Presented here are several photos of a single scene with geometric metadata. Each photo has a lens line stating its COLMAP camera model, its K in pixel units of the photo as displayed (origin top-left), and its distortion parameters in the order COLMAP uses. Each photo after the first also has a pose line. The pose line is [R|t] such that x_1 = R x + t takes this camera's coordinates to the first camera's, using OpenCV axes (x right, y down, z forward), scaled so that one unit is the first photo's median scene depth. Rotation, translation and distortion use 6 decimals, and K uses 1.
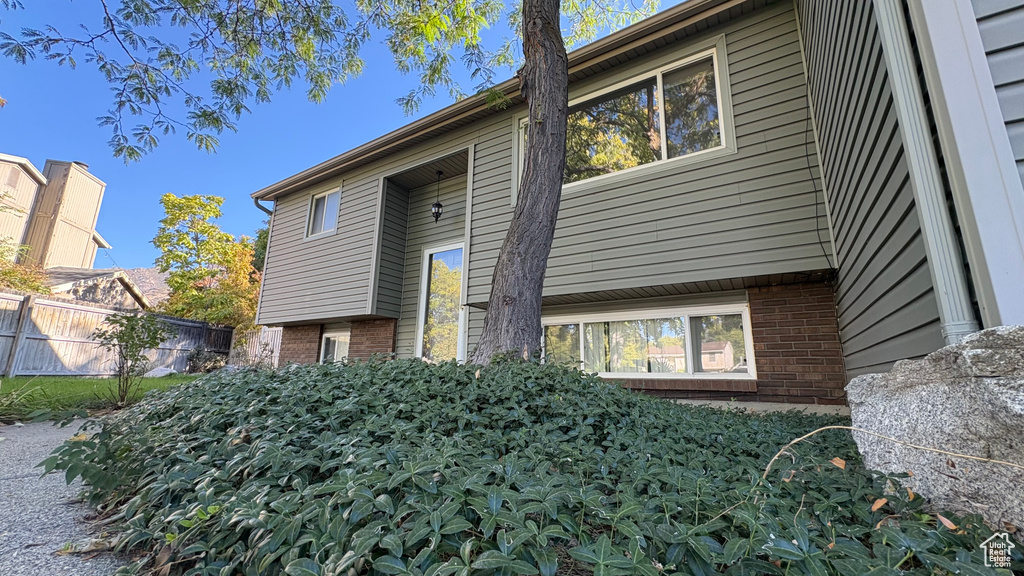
lens RADIAL K [[407.8, 0, 512.0], [0, 407.8, 289.5], [0, 0, 1]] dist [-0.001337, -0.000335]
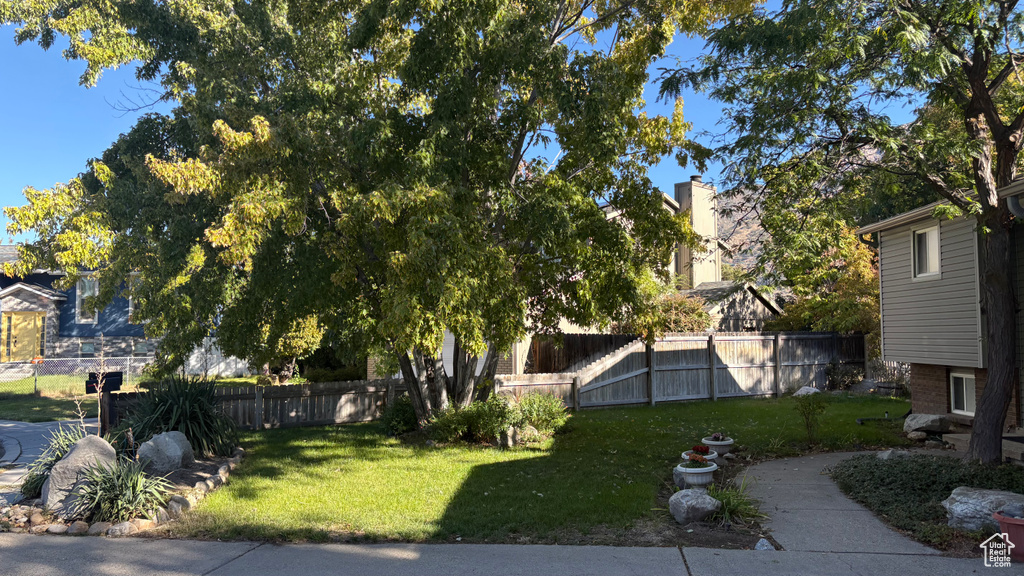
lens RADIAL K [[771.5, 0, 489.4], [0, 771.5, 294.6], [0, 0, 1]] dist [0.040429, -0.001198]
pose [[0.490928, -0.064891, -0.868780, 0.407629], [0.196676, 0.979733, 0.037959, -0.233156], [0.848710, -0.189503, 0.493741, -0.527397]]
